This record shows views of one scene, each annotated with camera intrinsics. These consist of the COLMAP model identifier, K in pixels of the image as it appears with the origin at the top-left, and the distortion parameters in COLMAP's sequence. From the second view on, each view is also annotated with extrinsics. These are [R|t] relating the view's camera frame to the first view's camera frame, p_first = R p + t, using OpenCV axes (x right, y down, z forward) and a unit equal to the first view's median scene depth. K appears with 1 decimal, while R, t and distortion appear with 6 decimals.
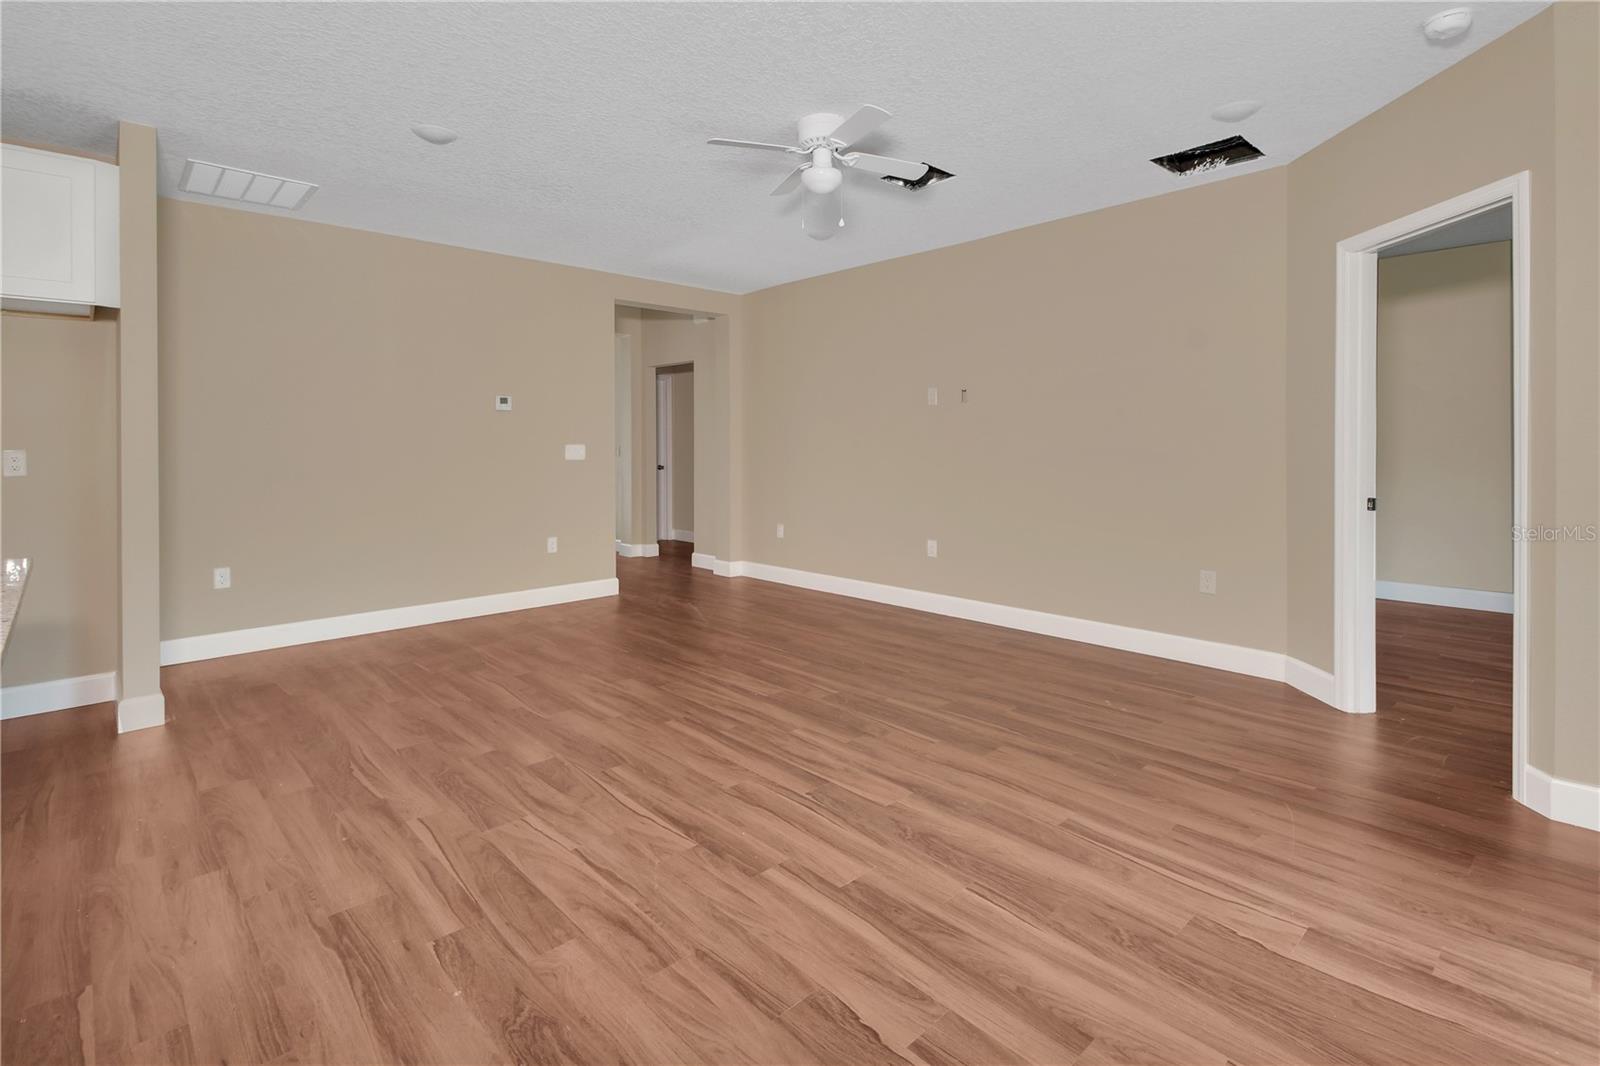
lens RADIAL K [[769.5, 0, 790.5], [0, 769.5, 436.1], [0, 0, 1]] dist [0.028651, -0.018587]
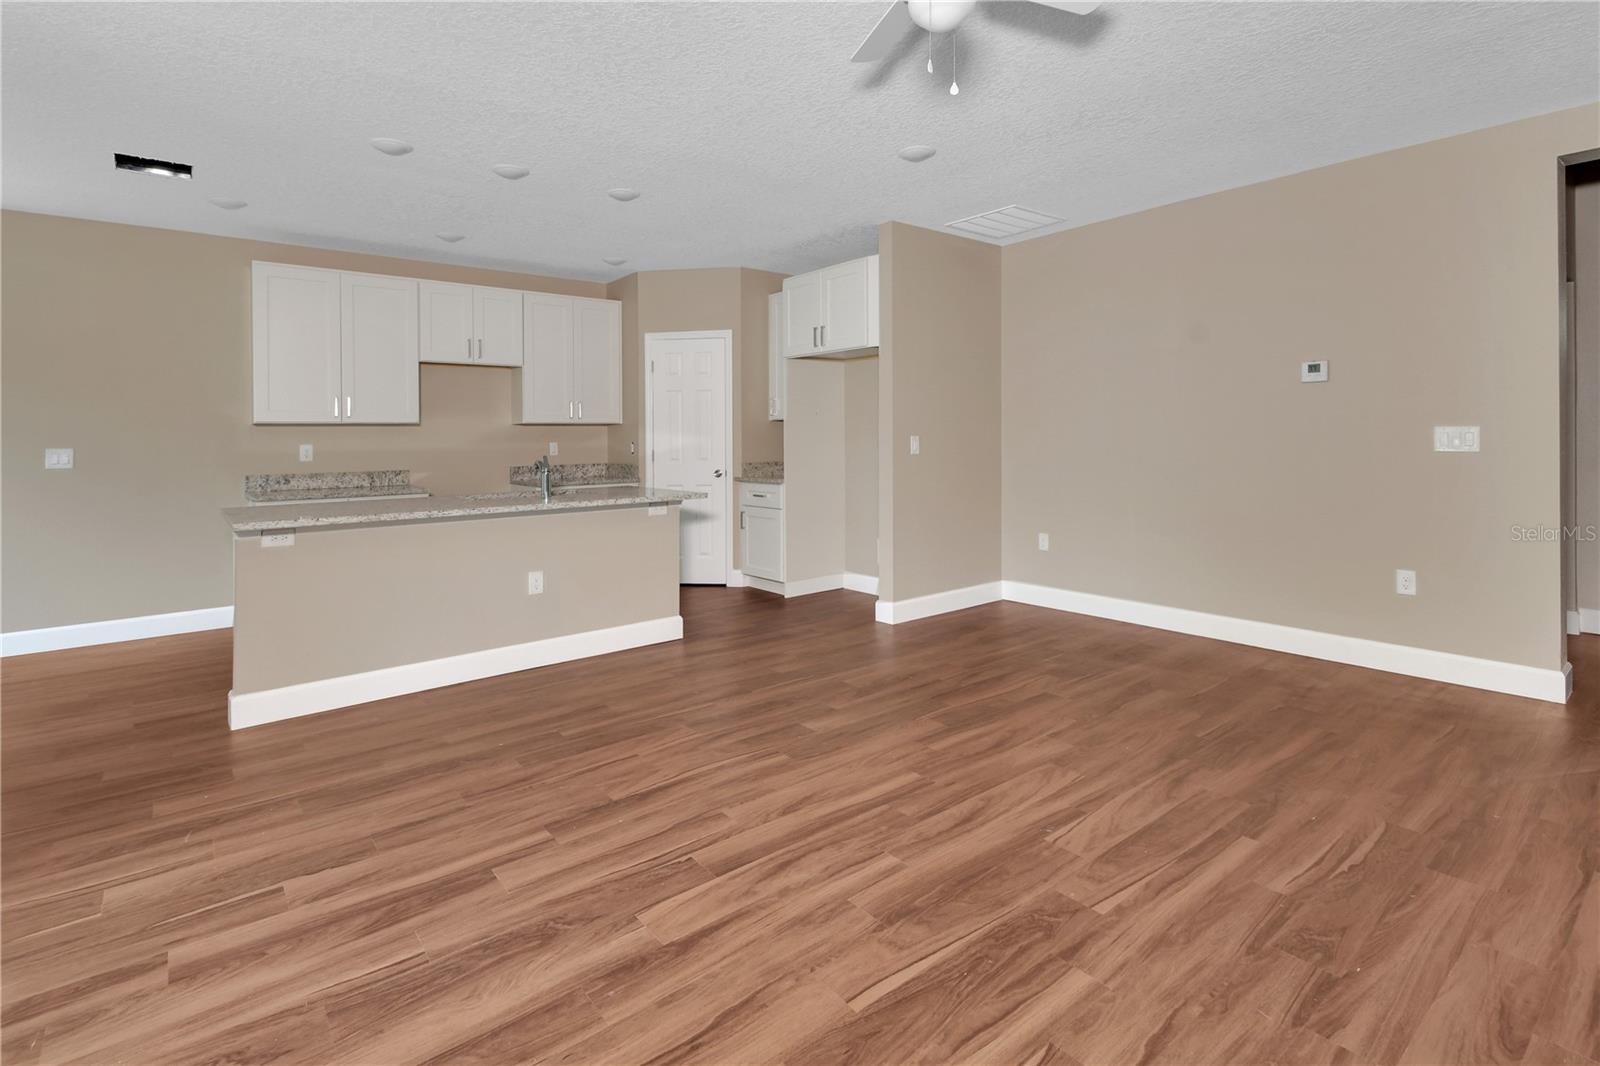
lens RADIAL K [[769.5, 0, 790.5], [0, 769.5, 436.1], [0, 0, 1]] dist [0.028651, -0.018587]
pose [[-0.091706, 0.000502, -0.995786, 0.898164], [0.027024, 0.999633, -0.001985, 0.014179], [0.995419, -0.027092, -0.091686, 1.278172]]
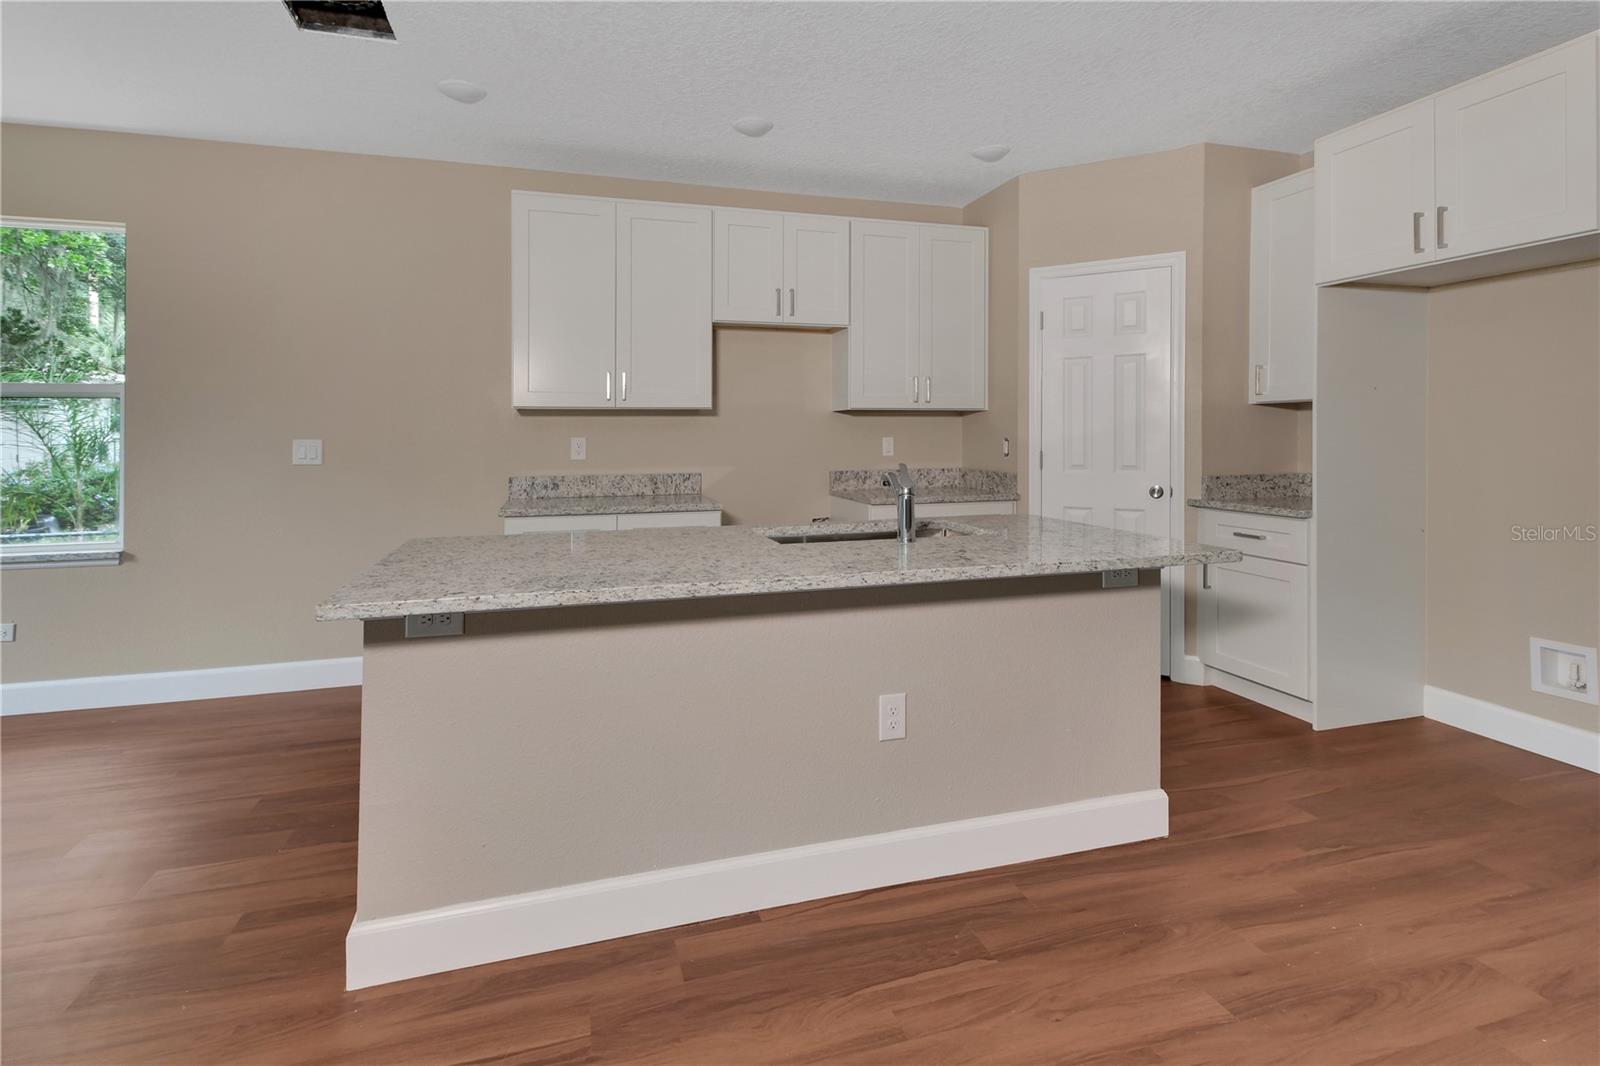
lens RADIAL K [[769.5, 0, 790.5], [0, 769.5, 436.1], [0, 0, 1]] dist [0.028651, -0.018587]
pose [[-0.454708, 0.005926, -0.890621, 0.094118], [0.017725, 0.999840, -0.002397, 0.006114], [0.890464, -0.016877, -0.454740, 0.860373]]
